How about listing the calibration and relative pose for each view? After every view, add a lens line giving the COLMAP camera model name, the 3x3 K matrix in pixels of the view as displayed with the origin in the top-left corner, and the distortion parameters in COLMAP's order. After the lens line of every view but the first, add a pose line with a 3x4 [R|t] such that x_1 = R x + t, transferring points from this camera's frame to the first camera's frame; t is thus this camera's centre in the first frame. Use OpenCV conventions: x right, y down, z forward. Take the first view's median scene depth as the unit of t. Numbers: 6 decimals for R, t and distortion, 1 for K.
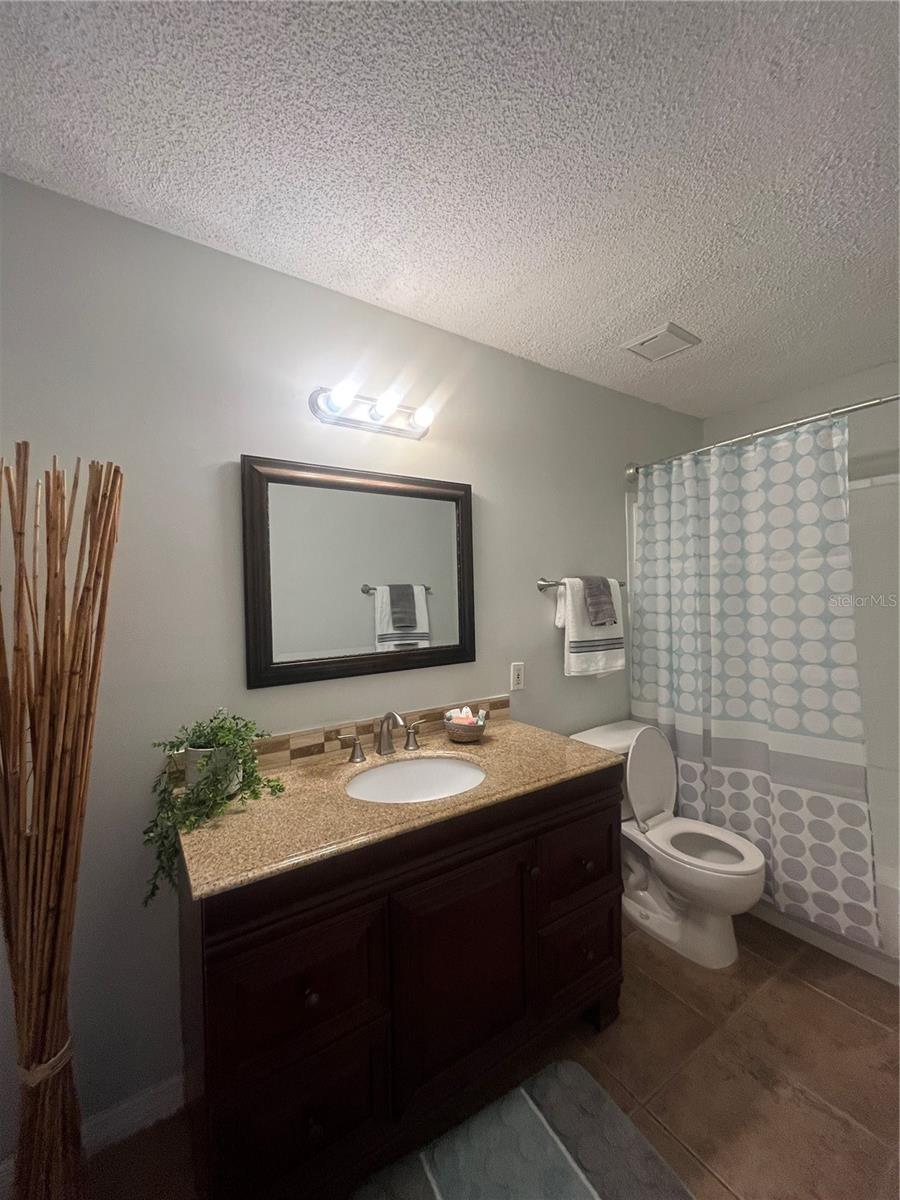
lens RADIAL K [[485.0, 0, 450.2], [0, 485.0, 598.4], [0, 0, 1]] dist [-0.002200, 0.000156]
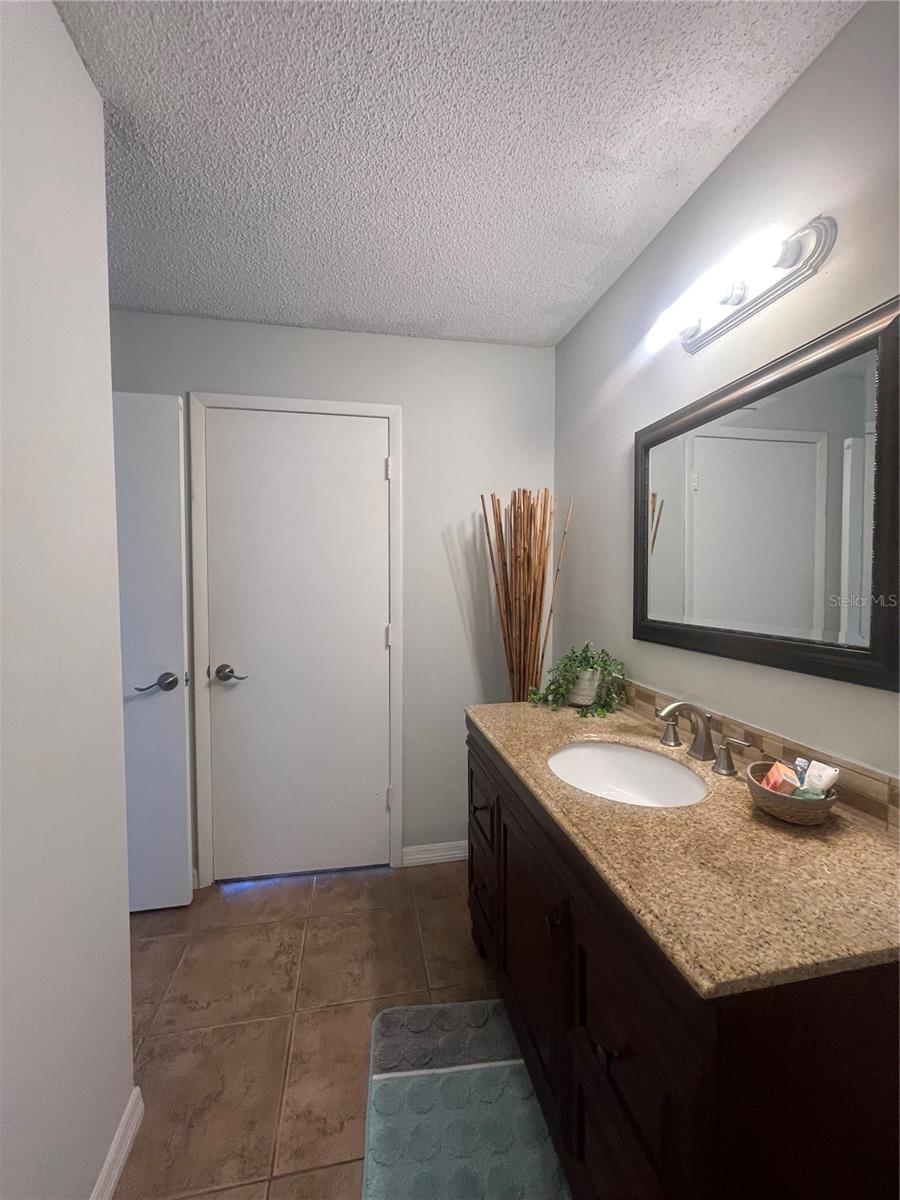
lens RADIAL K [[485.0, 0, 449.8], [0, 485.0, 598.6], [0, 0, 1]] dist [-0.002200, 0.000156]
pose [[-0.385557, 0.057231, -0.920908, 0.617393], [-0.000682, 0.998057, 0.062311, 0.017399], [0.922684, 0.024652, -0.384768, 0.797686]]
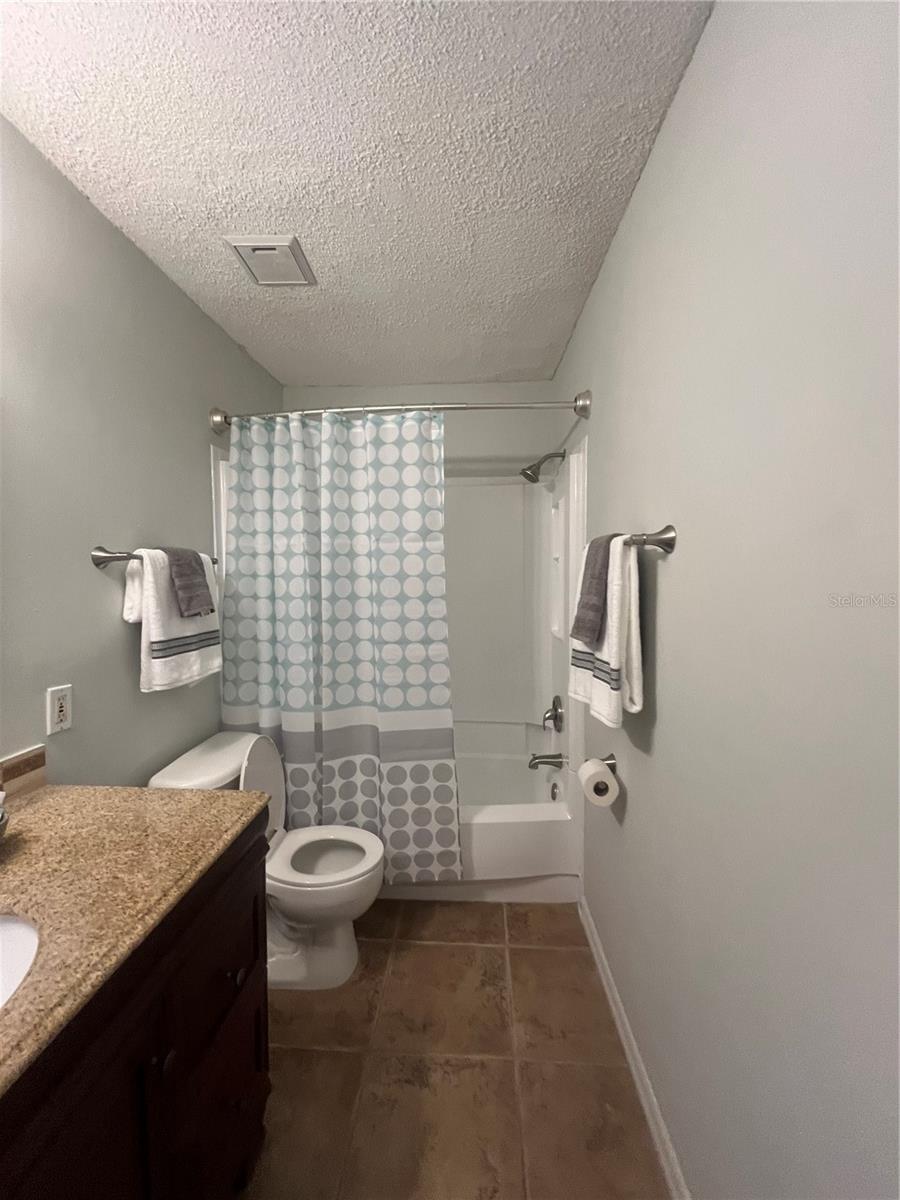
lens RADIAL K [[485.0, 0, 444.8], [0, 485.0, 597.6], [0, 0, 1]] dist [-0.002200, 0.000156]
pose [[0.610806, -0.023301, 0.791437, -0.044398], [-0.003655, 0.999473, 0.032247, 0.003179], [-0.791772, -0.022590, 0.610399, 0.289270]]
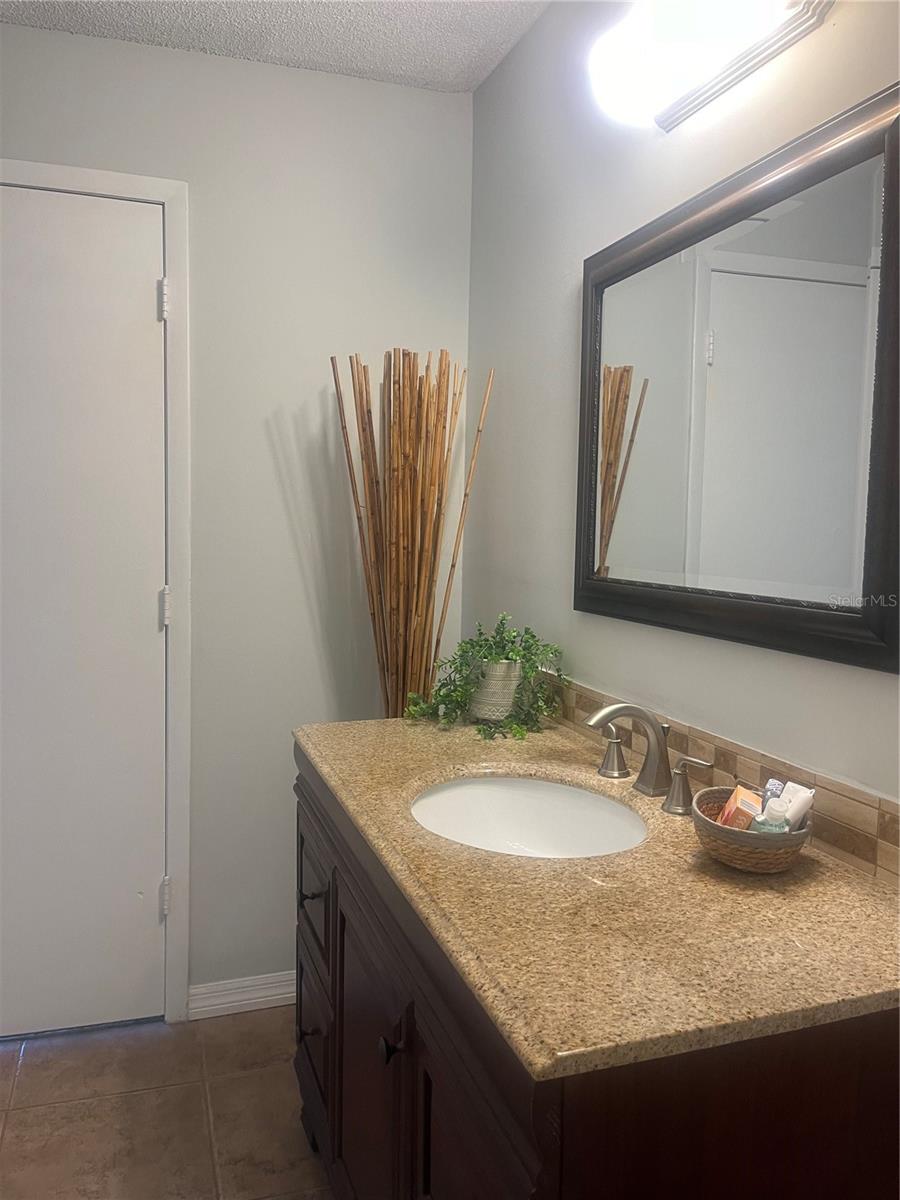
lens RADIAL K [[911.7, 0, 443.3], [0, 911.7, 593.9], [0, 0, 1]] dist [0.065445, -0.090114]
pose [[-0.263541, 0.091356, -0.960313, 0.674181], [-0.022381, 0.994658, 0.100766, 0.030874], [0.964389, 0.048049, -0.260089, 0.887973]]
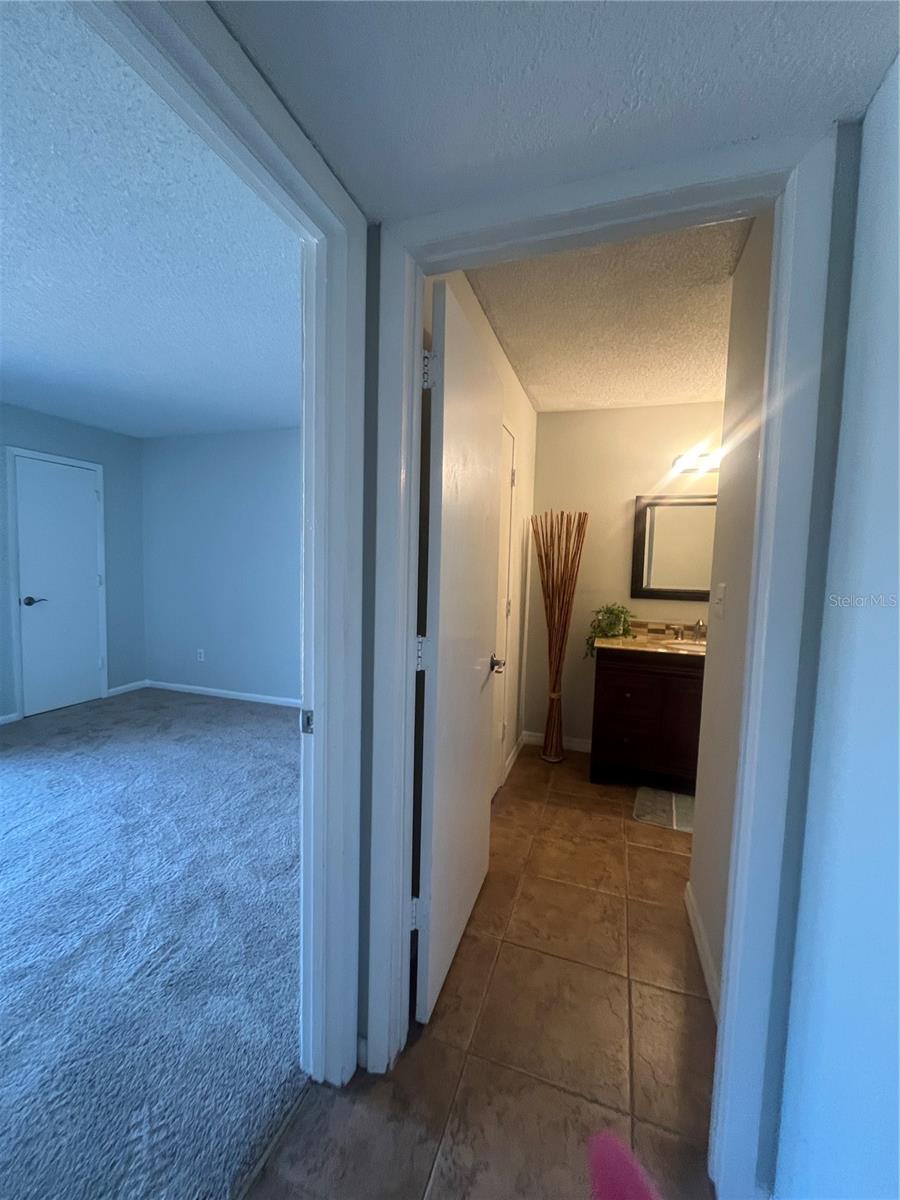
lens RADIAL K [[485.0, 0, 449.6], [0, 485.0, 597.5], [0, 0, 1]] dist [-0.002200, 0.000156]
pose [[0.602527, 0.094815, -0.792447, 0.687232], [-0.047243, 0.995414, 0.083179, 0.025862], [0.796699, -0.012680, 0.604243, -0.834942]]
